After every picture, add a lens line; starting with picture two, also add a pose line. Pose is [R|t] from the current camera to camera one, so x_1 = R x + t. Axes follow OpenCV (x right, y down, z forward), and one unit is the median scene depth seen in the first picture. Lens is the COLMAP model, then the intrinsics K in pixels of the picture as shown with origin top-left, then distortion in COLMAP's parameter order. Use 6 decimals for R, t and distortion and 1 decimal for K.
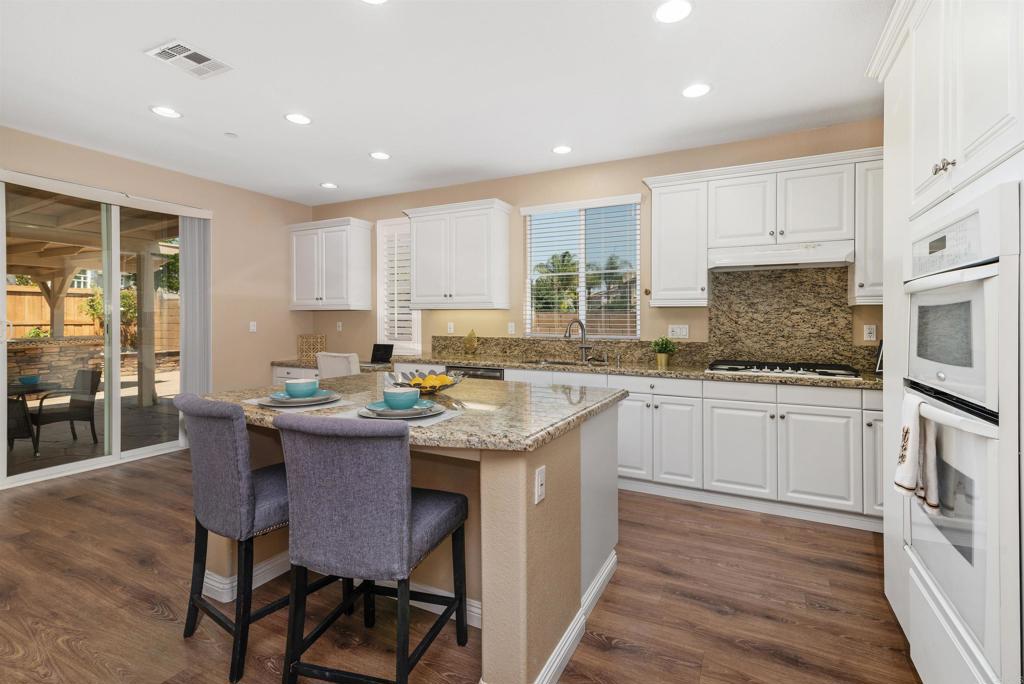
lens RADIAL K [[473.6, 0, 526.2], [0, 473.6, 323.5], [0, 0, 1]] dist [0.014569, -0.000932]
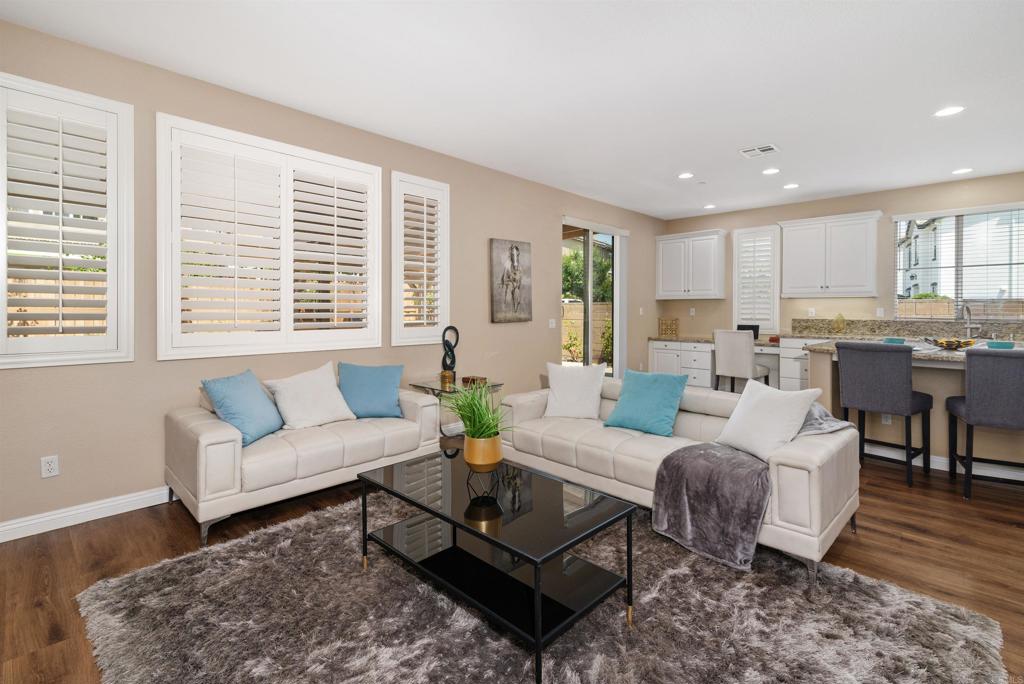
lens RADIAL K [[473.6, 0, 523.0], [0, 473.6, 305.9], [0, 0, 1]] dist [0.014569, -0.000932]
pose [[0.958112, -0.002217, -0.286387, -0.681147], [-0.002748, 0.999853, -0.016934, 0.020155], [0.286382, 0.017011, 0.957964, -0.557386]]
